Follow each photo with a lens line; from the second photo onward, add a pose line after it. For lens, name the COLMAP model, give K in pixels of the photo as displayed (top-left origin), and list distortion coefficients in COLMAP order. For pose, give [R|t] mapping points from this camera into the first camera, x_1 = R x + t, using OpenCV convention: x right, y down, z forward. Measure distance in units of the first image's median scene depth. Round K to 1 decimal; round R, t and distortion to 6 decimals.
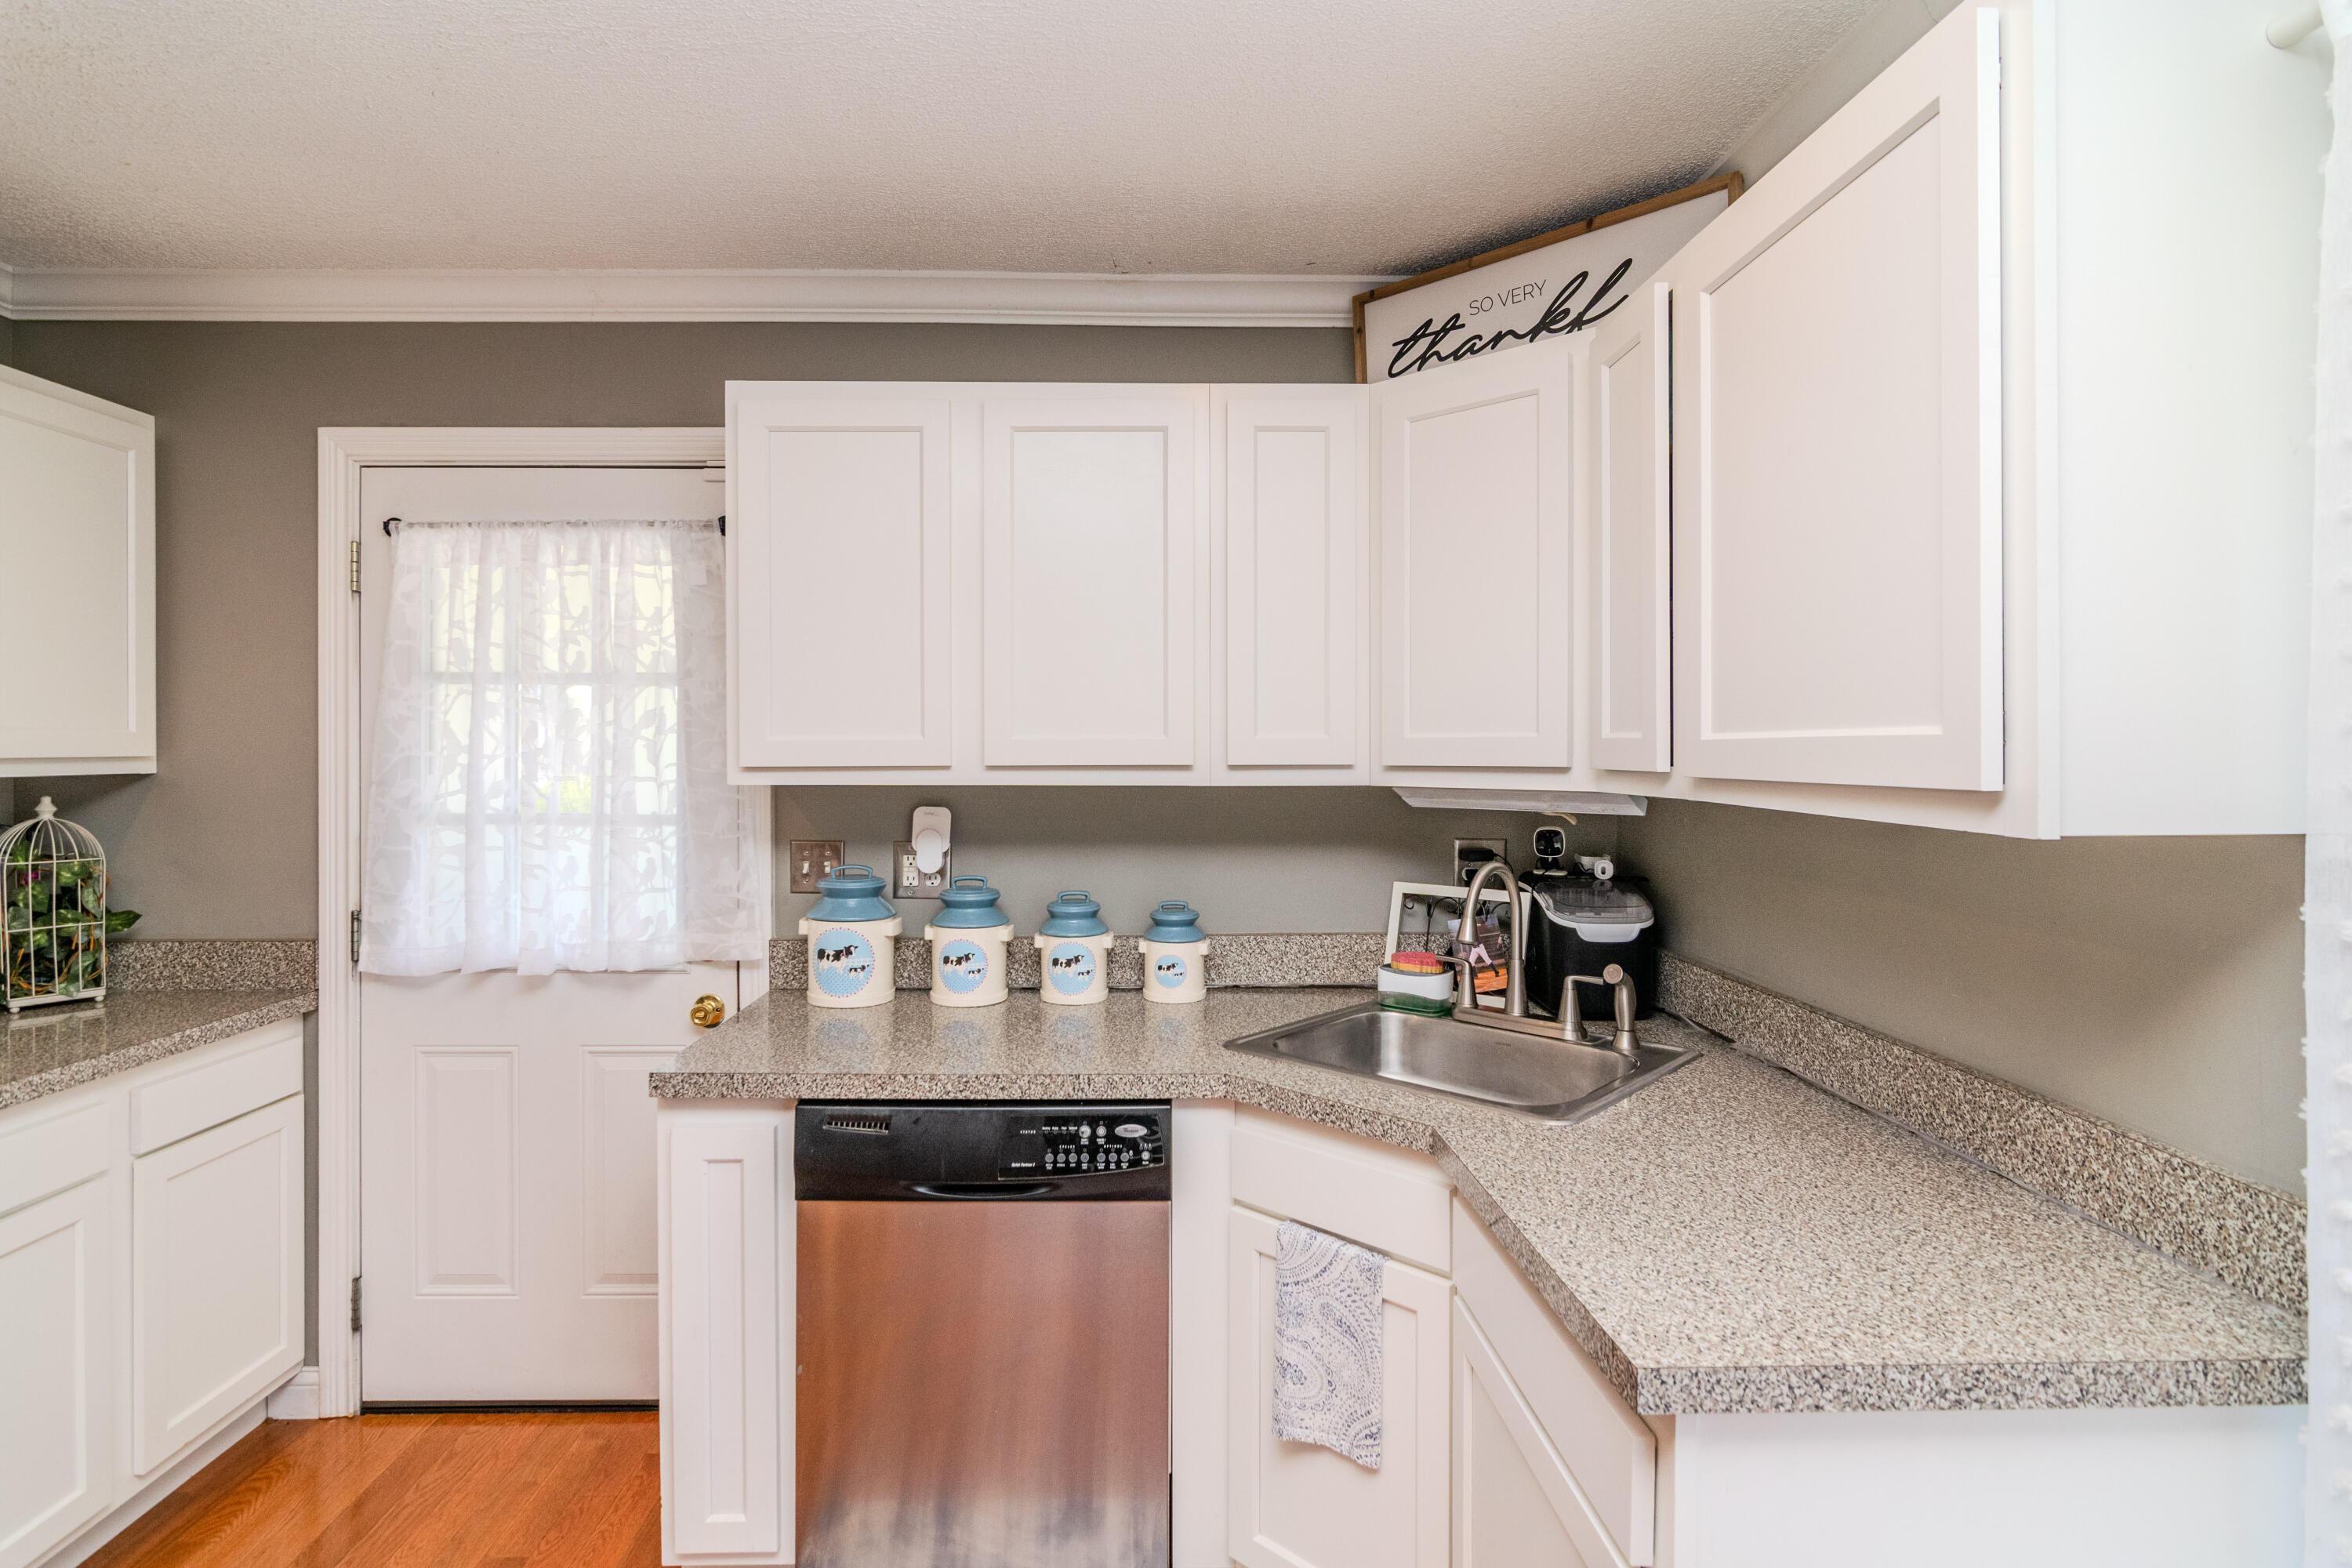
lens RADIAL K [[1161.9, 0, 1089.0], [0, 1161.9, 751.5], [0, 0, 1]] dist [-0.010016, 0.001967]
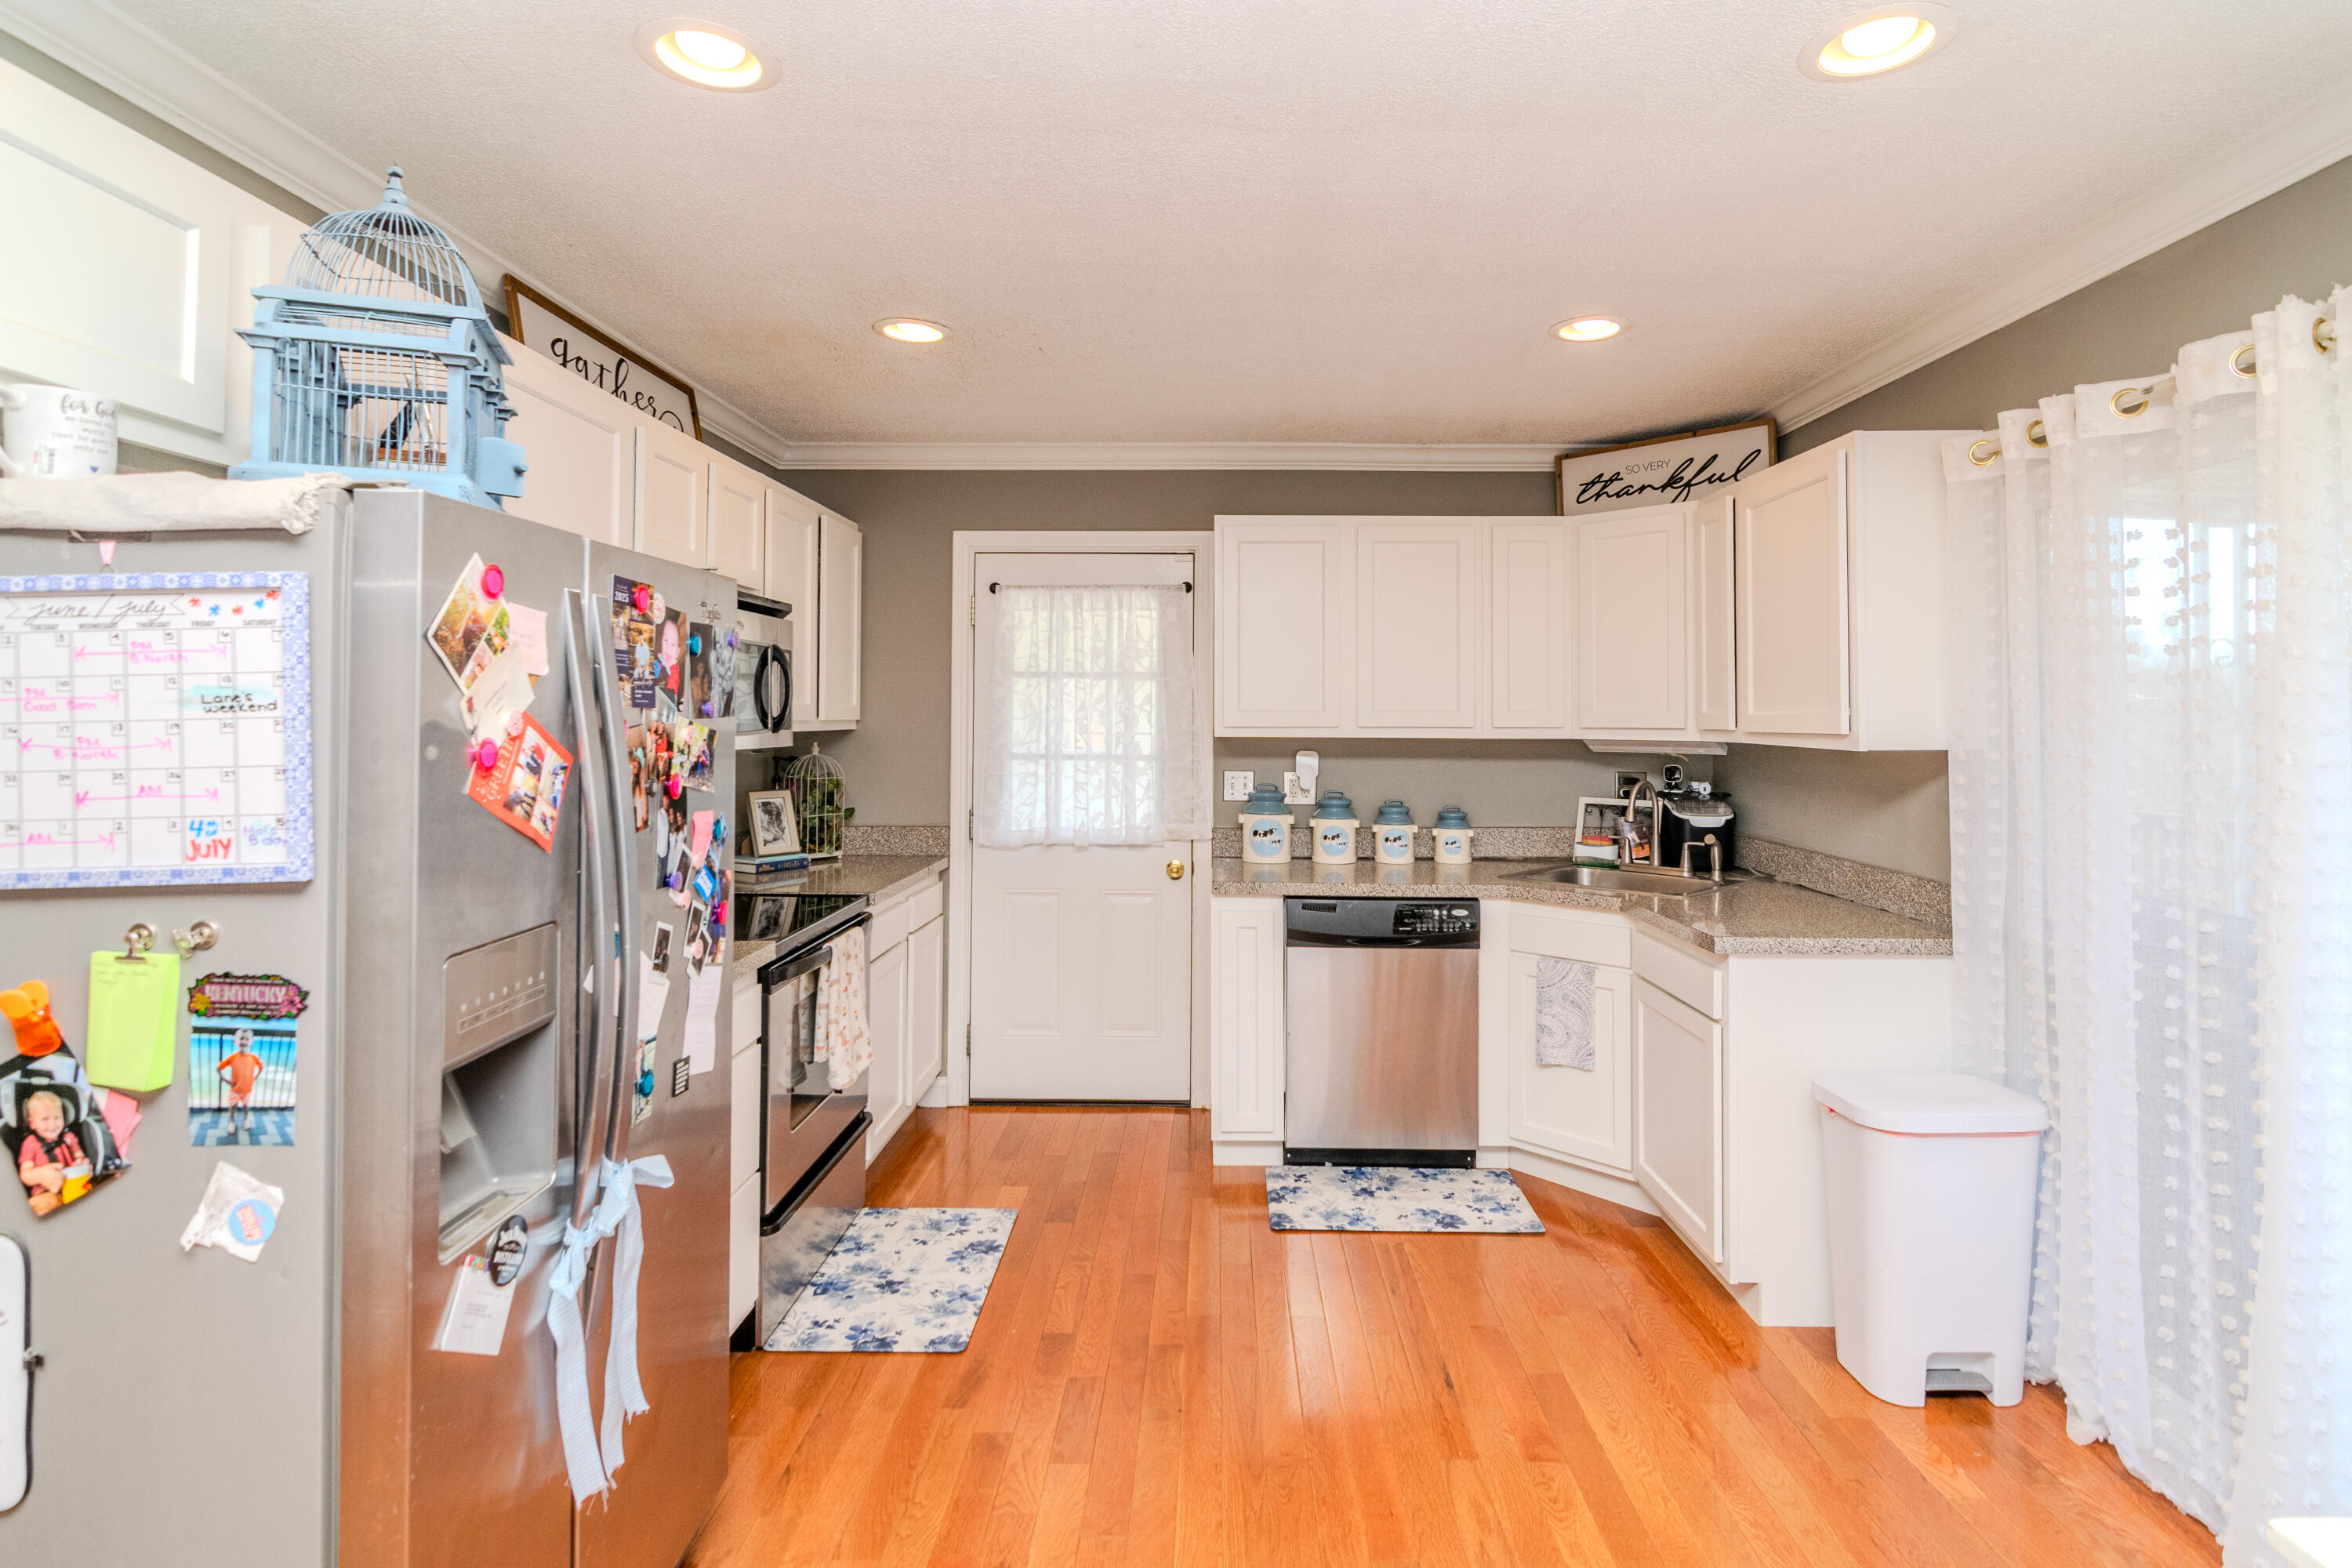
lens RADIAL K [[1161.9, 0, 1147.5], [0, 1161.9, 694.5], [0, 0, 1]] dist [-0.010016, 0.001967]
pose [[0.999409, 0.004166, -0.034109, -0.323569], [-0.004956, 0.999721, -0.023102, 0.005103], [0.034003, 0.023257, 0.999151, -0.748563]]
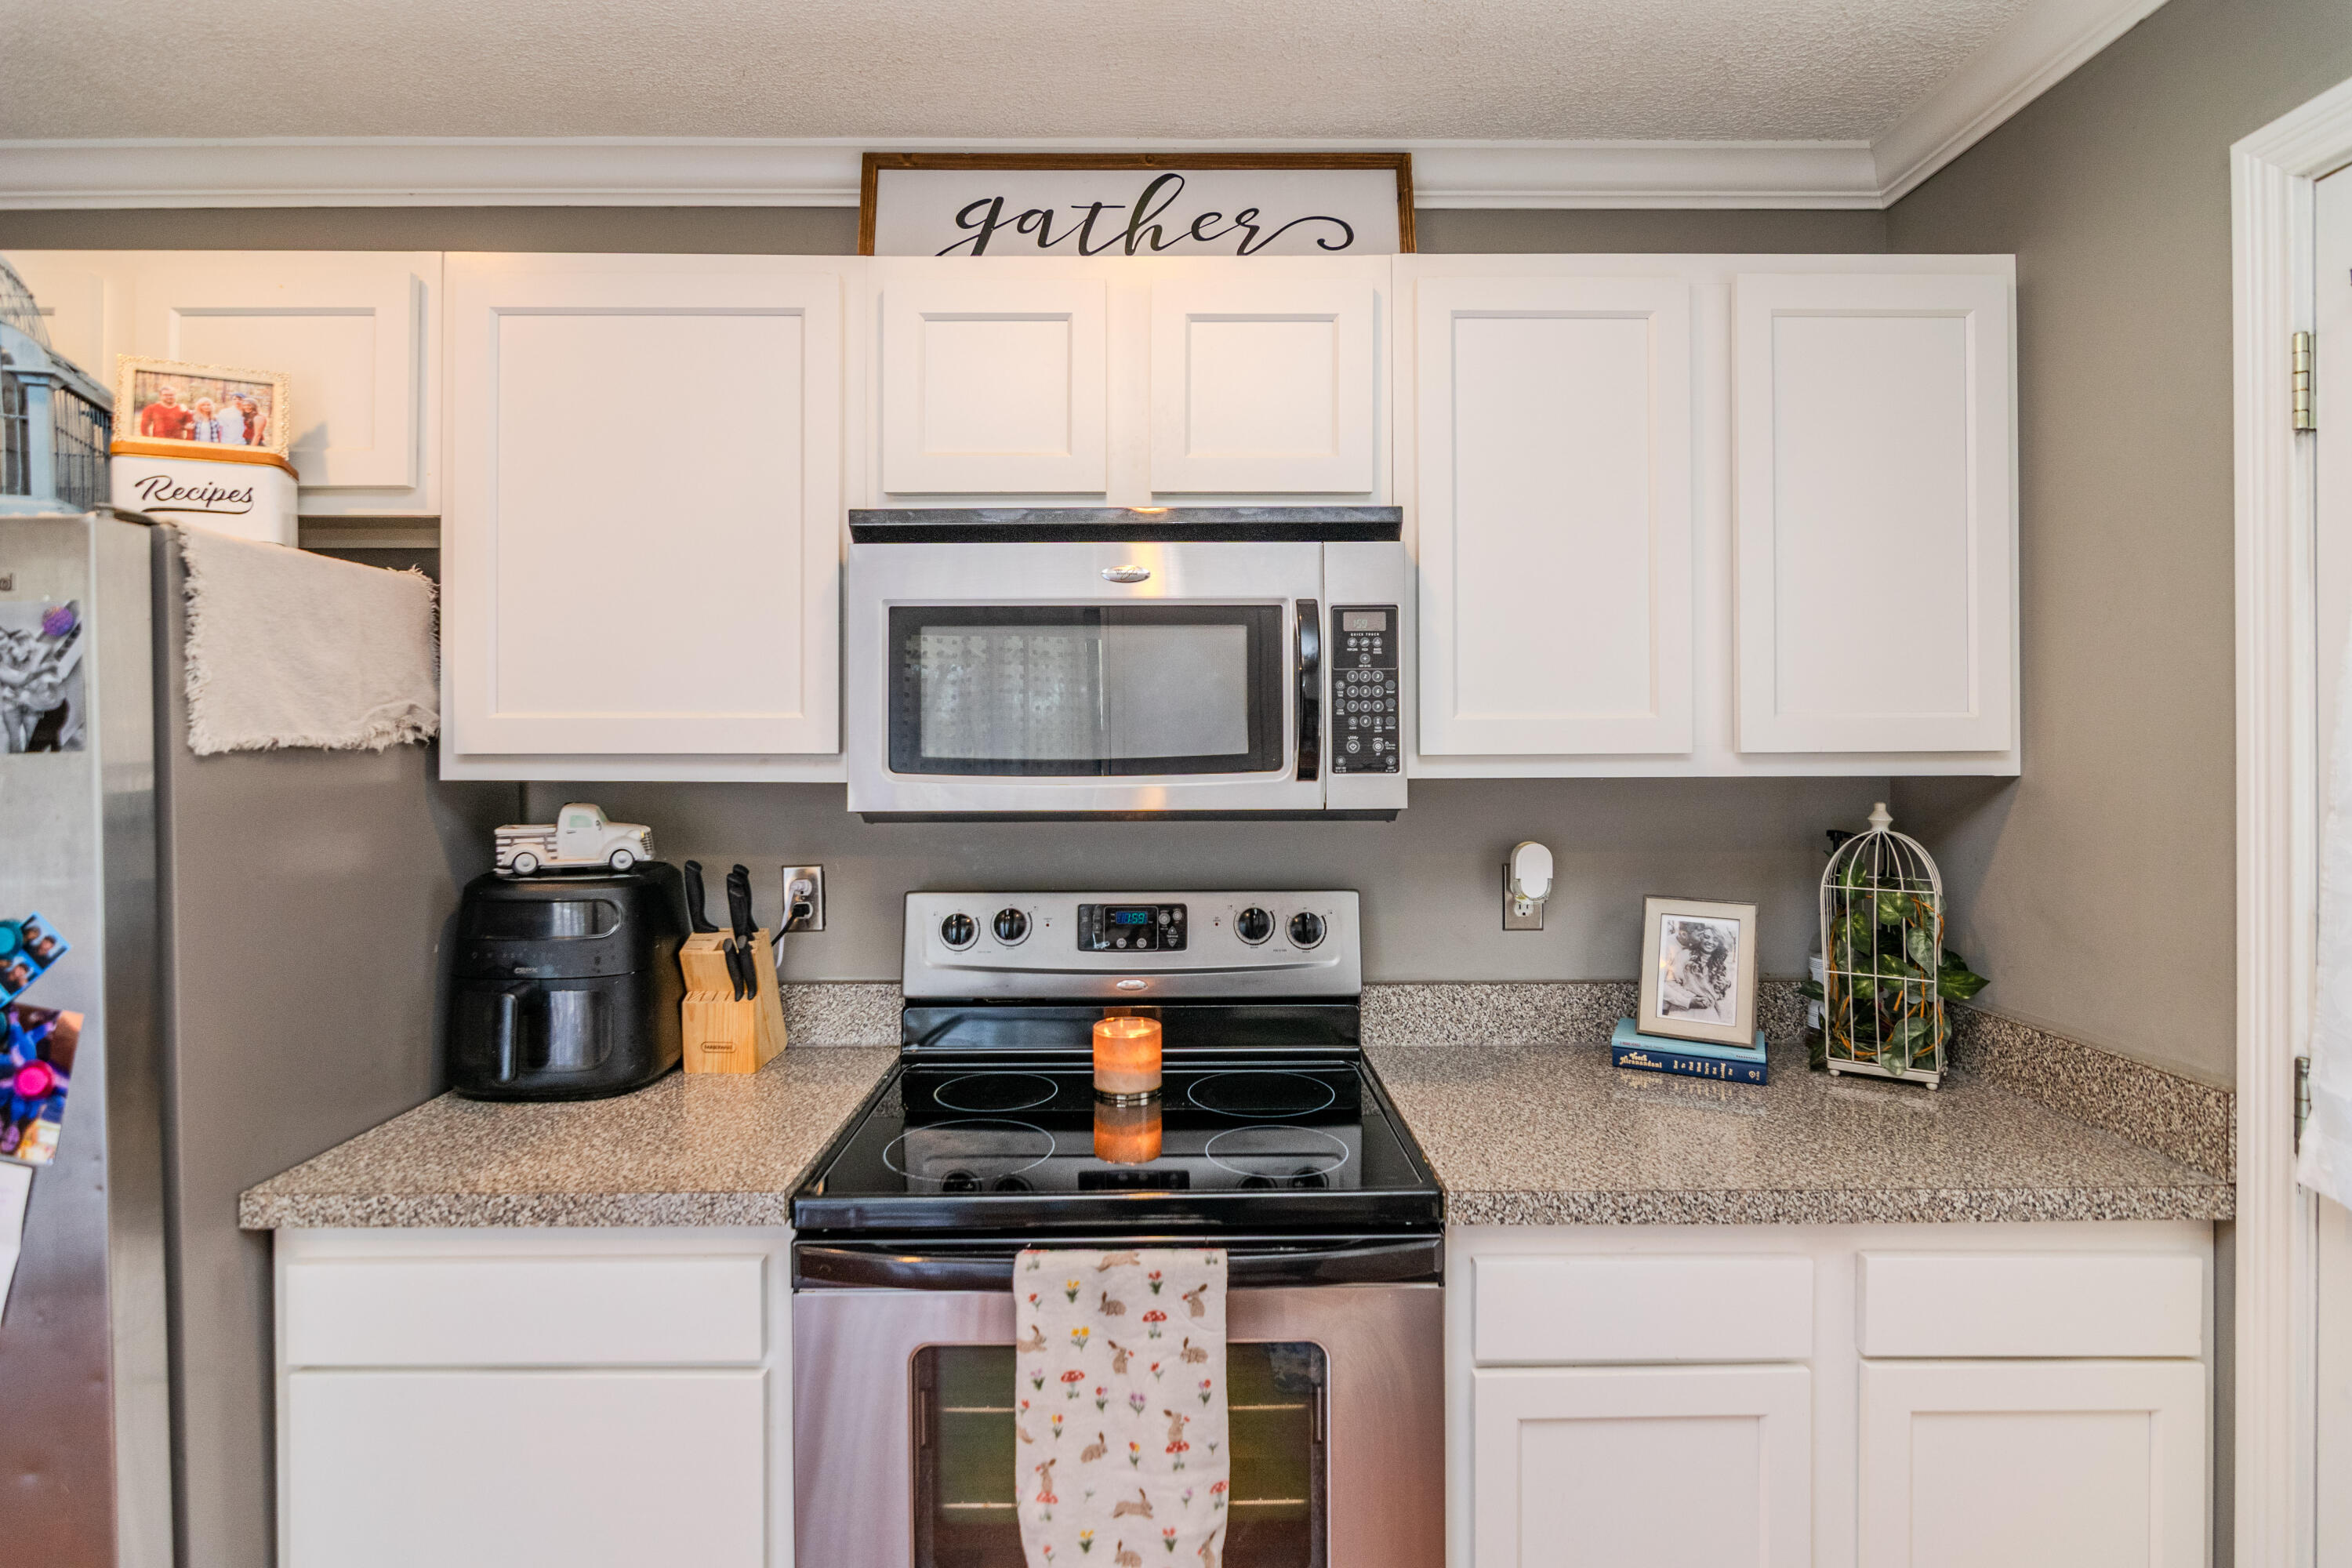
lens RADIAL K [[1161.9, 0, 1203.8], [0, 1161.9, 738.3], [0, 0, 1]] dist [-0.010016, 0.001967]
pose [[0.042005, -0.002891, -0.999113, -0.149530], [-0.000211, 0.999996, -0.002902, -0.001191], [0.999117, 0.000333, 0.042005, 0.502619]]
